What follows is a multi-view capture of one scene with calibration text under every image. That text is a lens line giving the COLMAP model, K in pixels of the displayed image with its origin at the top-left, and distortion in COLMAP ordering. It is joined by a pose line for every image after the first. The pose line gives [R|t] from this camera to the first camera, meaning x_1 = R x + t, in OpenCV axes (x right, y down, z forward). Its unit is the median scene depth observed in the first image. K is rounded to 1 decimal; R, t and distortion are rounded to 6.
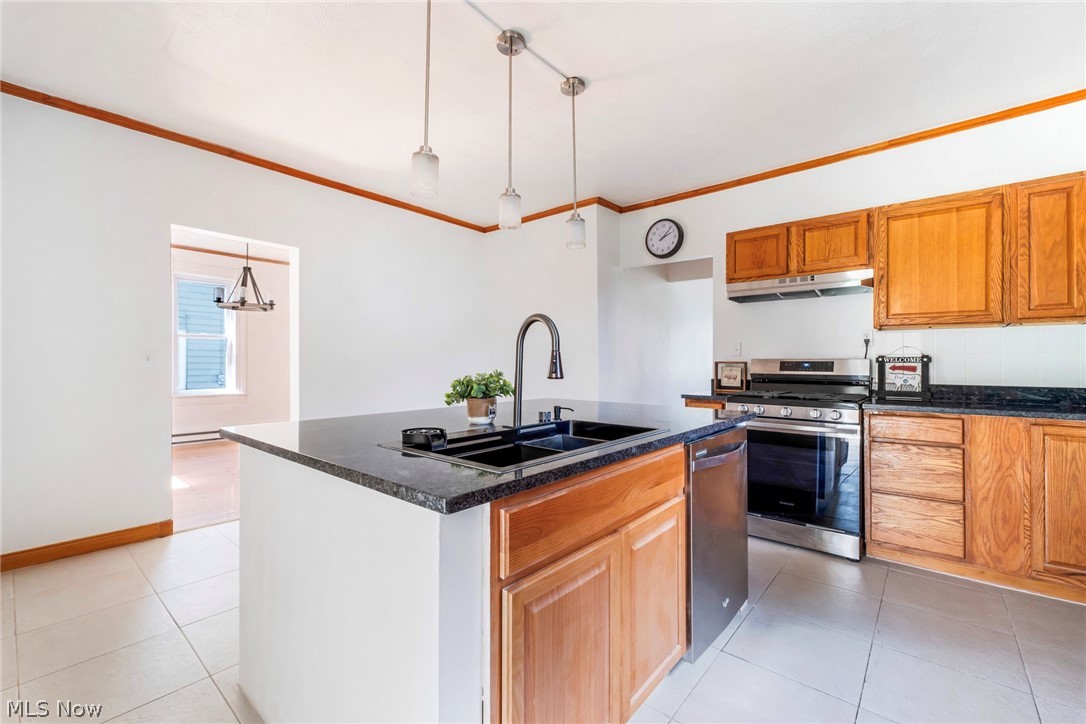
lens RADIAL K [[465.2, 0, 542.1], [0, 465.2, 359.3], [0, 0, 1]] dist [-0.005600, 0.001766]
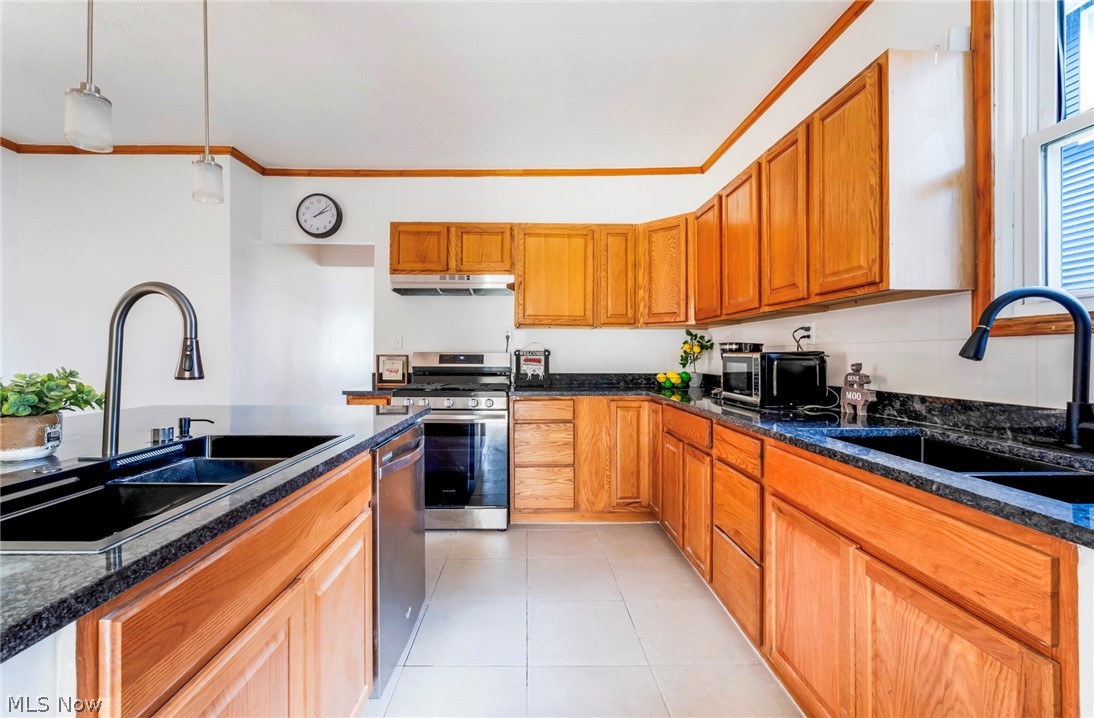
lens RADIAL K [[468.7, 0, 536.1], [0, 468.7, 352.8], [0, 0, 1]] dist [-0.005600, 0.001766]
pose [[0.749682, 0.004139, 0.661785, -0.026892], [-0.004946, 0.999988, -0.000651, 0.000462], [-0.661779, -0.002785, 0.749693, 0.091649]]
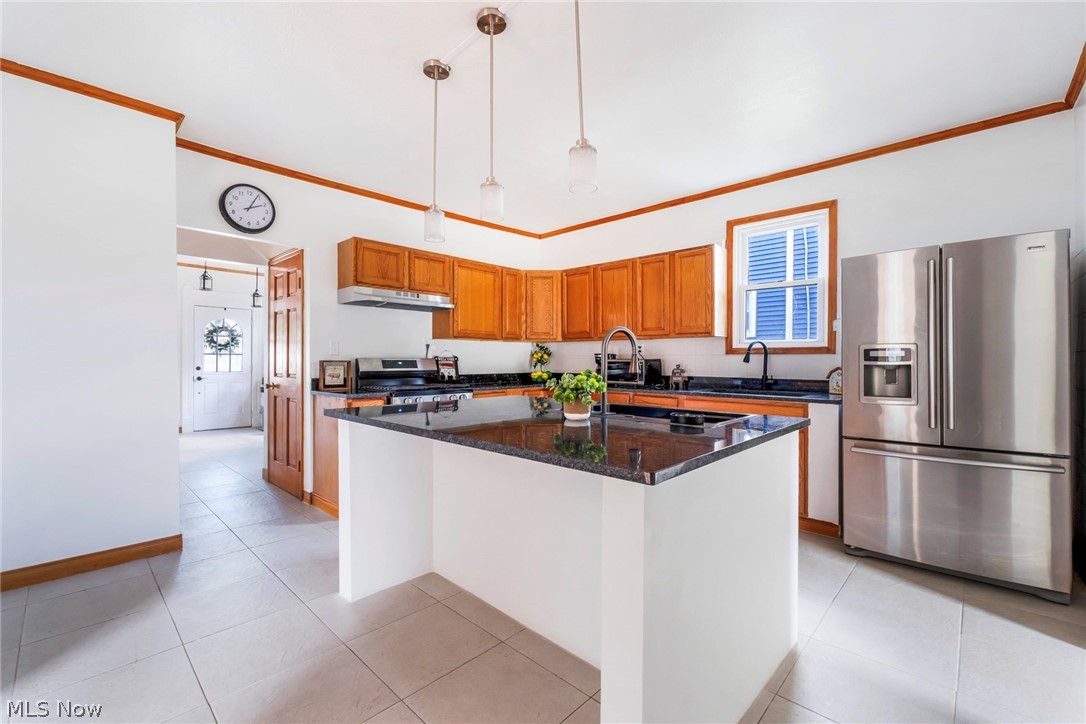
lens RADIAL K [[465.2, 0, 546.7], [0, 465.2, 364.0], [0, 0, 1]] dist [-0.005600, 0.001766]
pose [[0.043370, -0.008790, 0.999020, -0.848342], [-0.006229, 0.999939, 0.009069, 0.001150], [-0.999040, -0.006616, 0.043313, 0.715456]]
